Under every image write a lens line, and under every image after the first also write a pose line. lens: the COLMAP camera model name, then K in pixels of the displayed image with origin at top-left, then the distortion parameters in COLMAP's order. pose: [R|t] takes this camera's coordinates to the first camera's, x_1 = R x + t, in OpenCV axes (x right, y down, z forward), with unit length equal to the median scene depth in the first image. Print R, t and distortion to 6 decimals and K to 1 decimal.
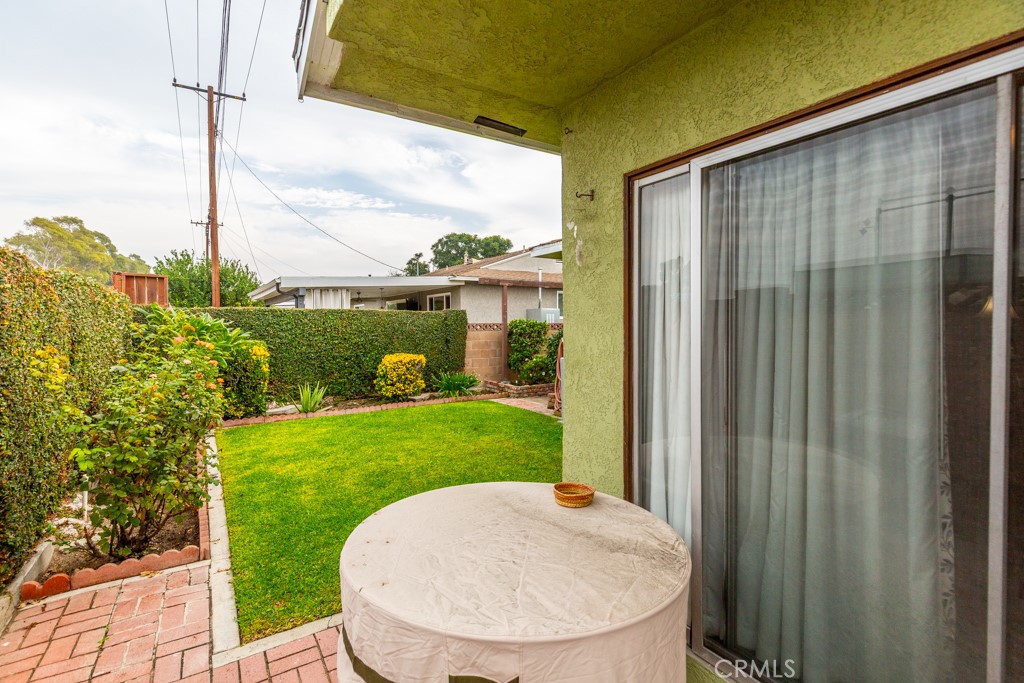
lens RADIAL K [[461.1, 0, 514.8], [0, 461.1, 333.9], [0, 0, 1]] dist [0.004099, -0.000072]
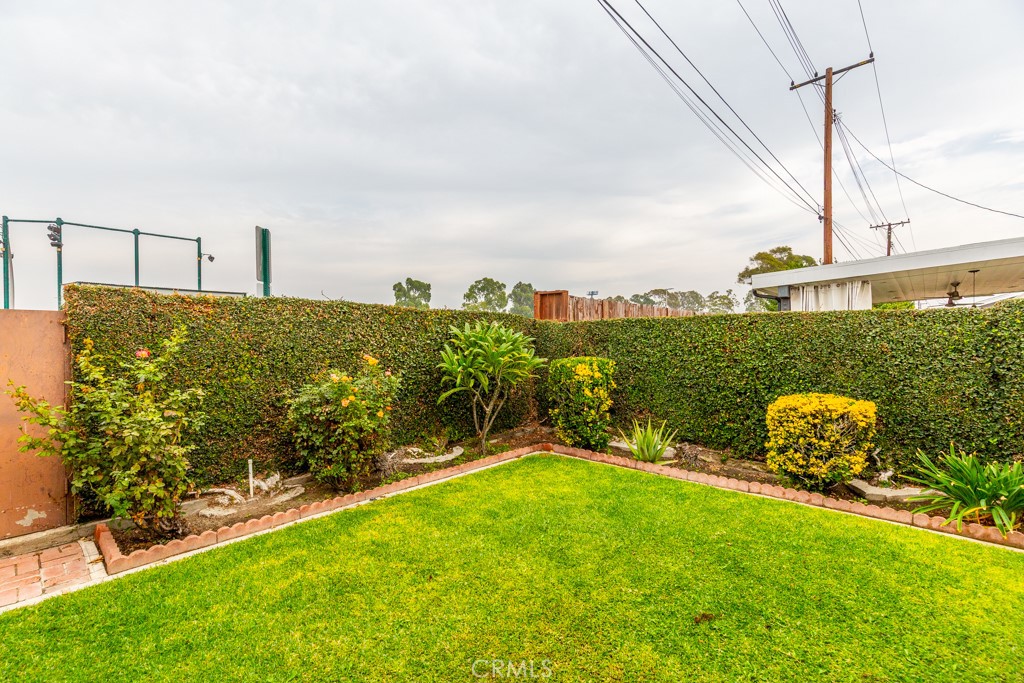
lens RADIAL K [[463.1, 0, 512.0], [0, 463.1, 346.8], [0, 0, 1]] dist [0.004495, -0.000895]
pose [[0.238412, 0.016097, -0.971031, 0.152556], [-0.019072, 0.999747, 0.011891, -0.008560], [0.970977, 0.015684, 0.238659, 0.483280]]
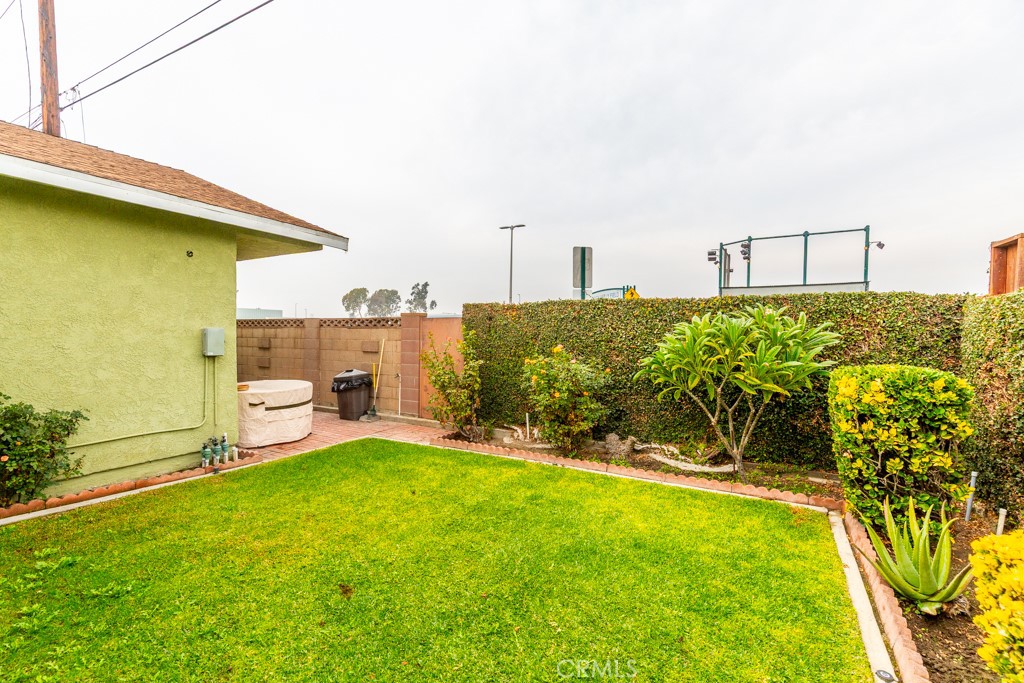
lens RADIAL K [[463.1, 0, 512.0], [0, 463.1, 346.8], [0, 0, 1]] dist [0.004495, -0.000895]
pose [[-0.898151, 0.011712, -0.439531, -0.025998], [-0.012848, 0.998519, 0.052861, -0.018219], [0.439499, 0.053124, -0.896671, 0.906592]]
